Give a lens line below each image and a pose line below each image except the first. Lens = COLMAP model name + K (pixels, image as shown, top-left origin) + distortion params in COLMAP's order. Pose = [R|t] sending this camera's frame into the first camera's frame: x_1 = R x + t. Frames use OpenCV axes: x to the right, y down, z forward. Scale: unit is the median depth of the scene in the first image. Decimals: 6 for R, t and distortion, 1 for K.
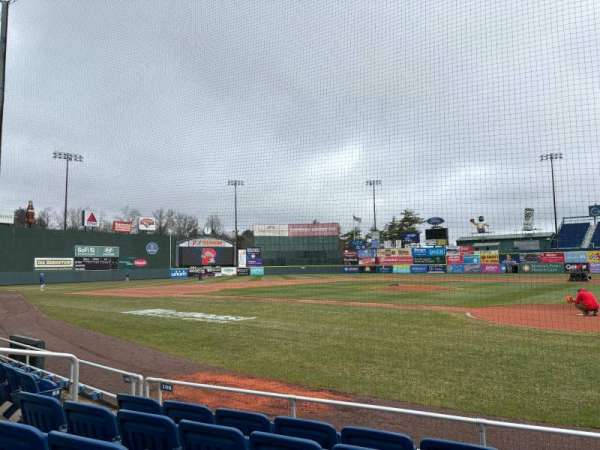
lens RADIAL K [[454.4, 0, 298.5], [0, 454.4, 227.7], [0, 0, 1]] dist [0.068538, -0.036680]
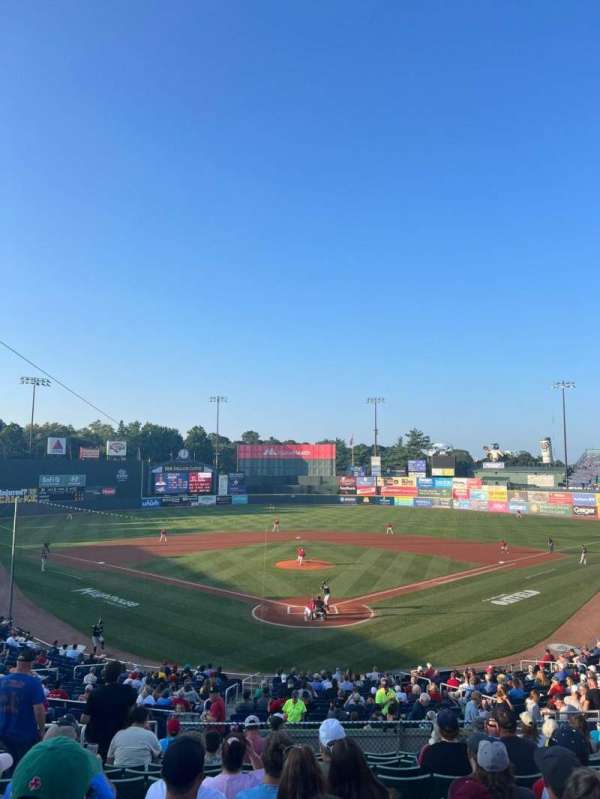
lens RADIAL K [[605.2, 0, 299.1], [0, 605.2, 403.3], [0, 0, 1]] dist [0.068538, -0.036680]
pose [[0.998598, 0.015897, -0.050490, 0.081625], [-0.016824, 0.999697, -0.017983, -0.073415], [0.050189, 0.018807, 0.998563, -0.175241]]
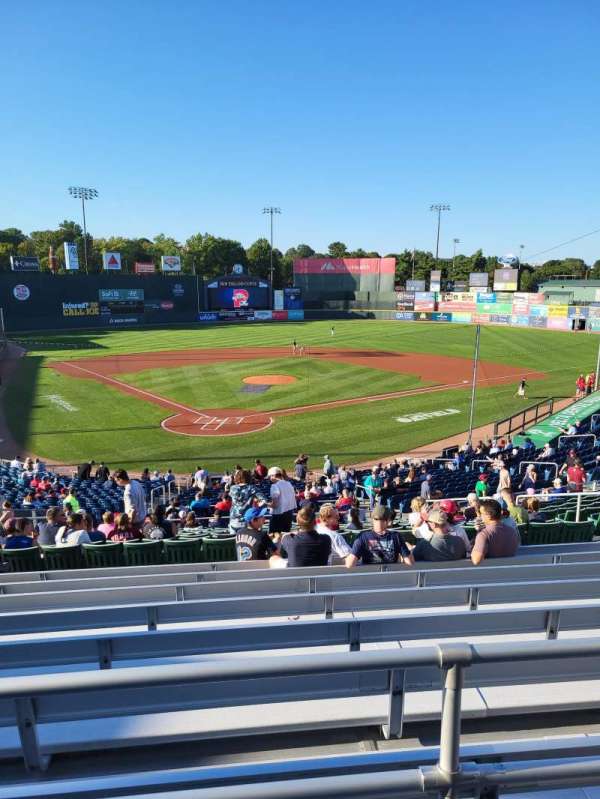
lens RADIAL K [[605.2, 0, 301.2], [0, 605.2, 406.5], [0, 0, 1]] dist [0.068538, -0.036680]
pose [[0.975441, 0.064500, -0.210607, 0.185433], [-0.000163, 0.956375, 0.292141, -0.082121], [0.220262, -0.284932, 0.932898, -0.166194]]
